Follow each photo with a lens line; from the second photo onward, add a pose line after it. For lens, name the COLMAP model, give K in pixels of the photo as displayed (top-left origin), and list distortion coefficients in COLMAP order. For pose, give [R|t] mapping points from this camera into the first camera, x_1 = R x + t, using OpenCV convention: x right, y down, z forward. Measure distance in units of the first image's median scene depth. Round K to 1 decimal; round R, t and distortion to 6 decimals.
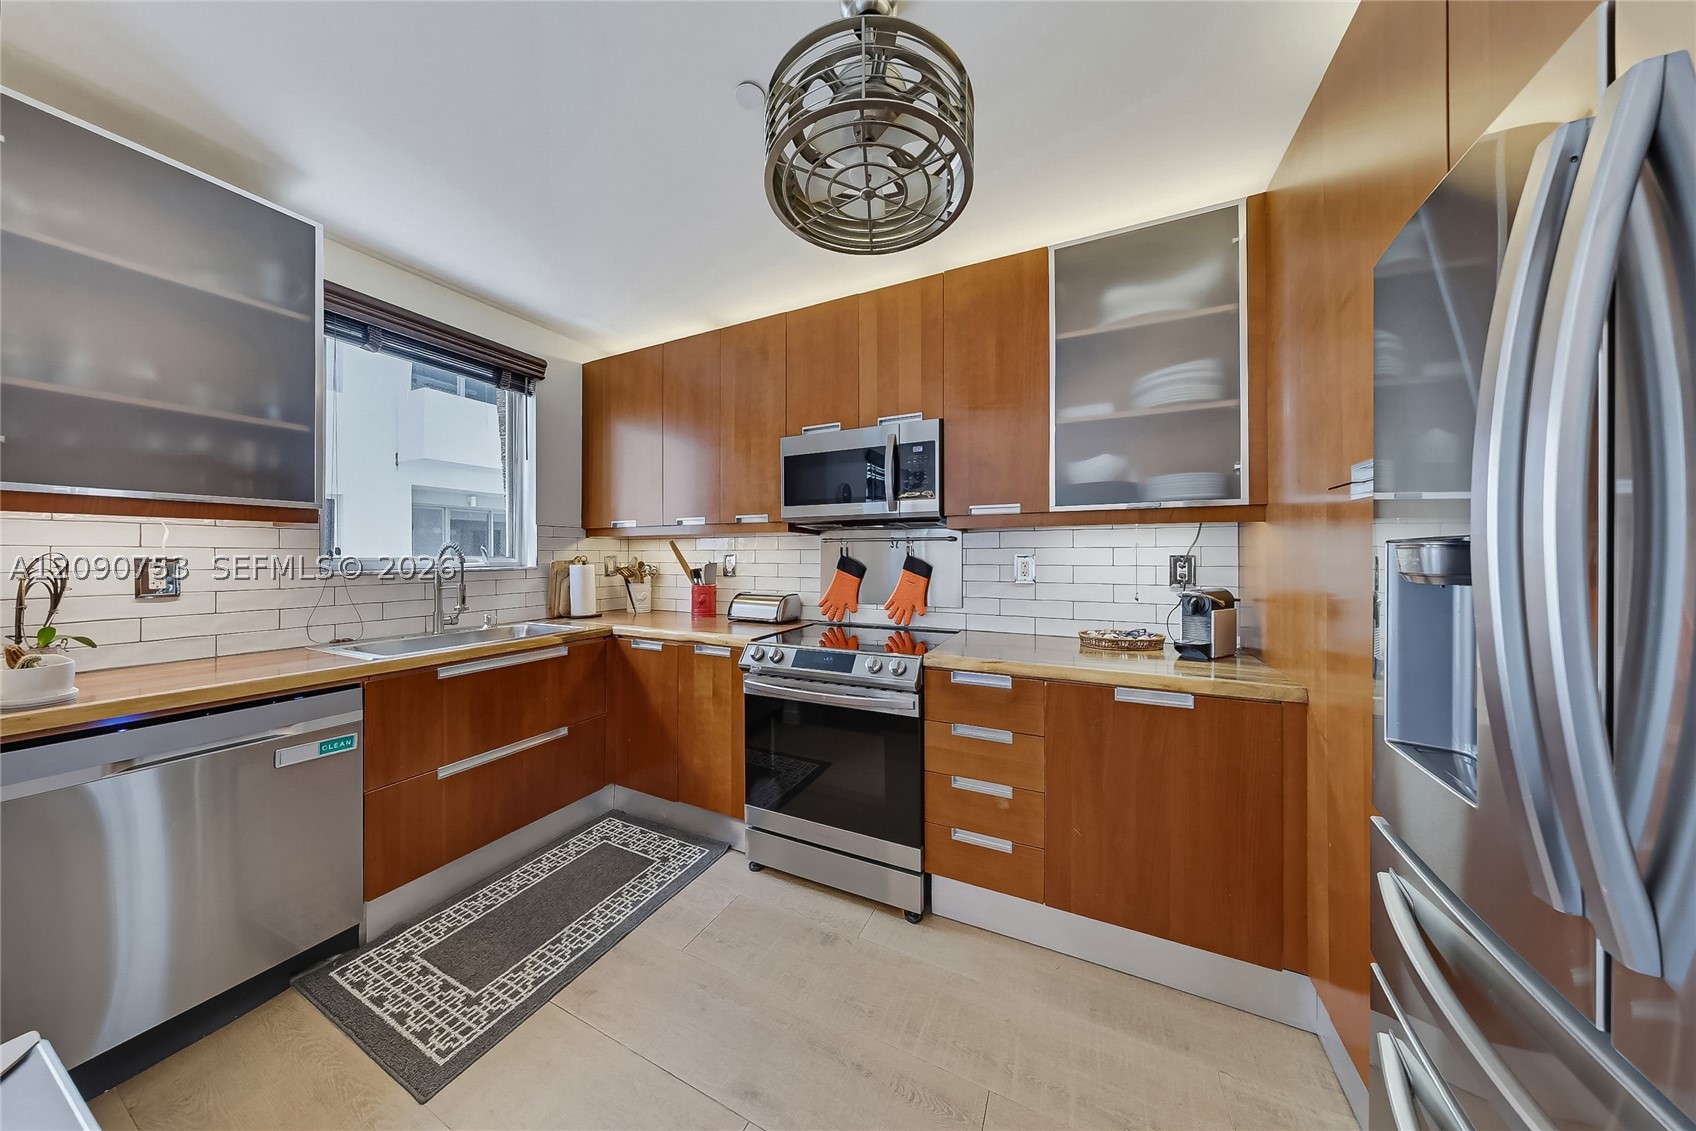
lens RADIAL K [[494.1, 0, 847.2], [0, 494.1, 550.9], [0, 0, 1]] dist [0.000392, 0.000035]
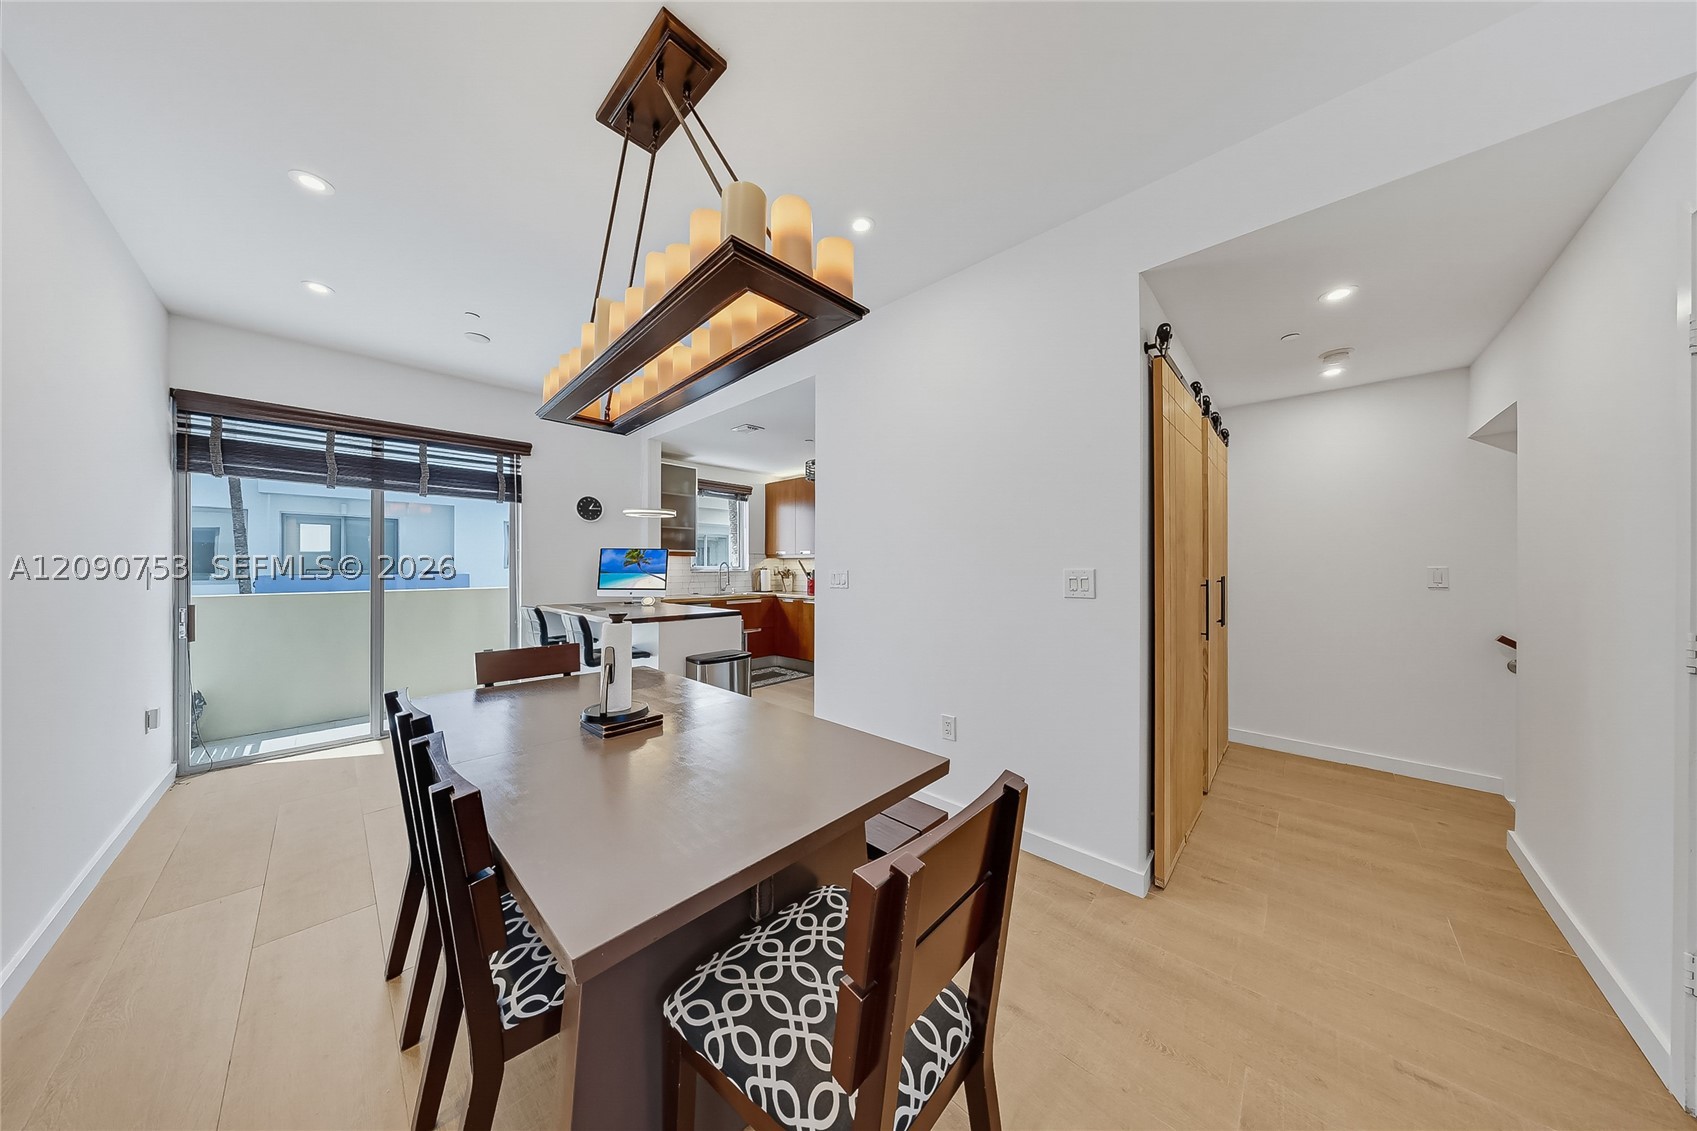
lens RADIAL K [[494.3, 0, 845.0], [0, 494.3, 564.6], [0, 0, 1]] dist [0.000392, 0.000035]
pose [[0.949619, 0.005326, -0.313360, 0.599770], [-0.004240, 0.999982, 0.004146, -0.010224], [0.313377, -0.002608, 0.949625, -1.190715]]
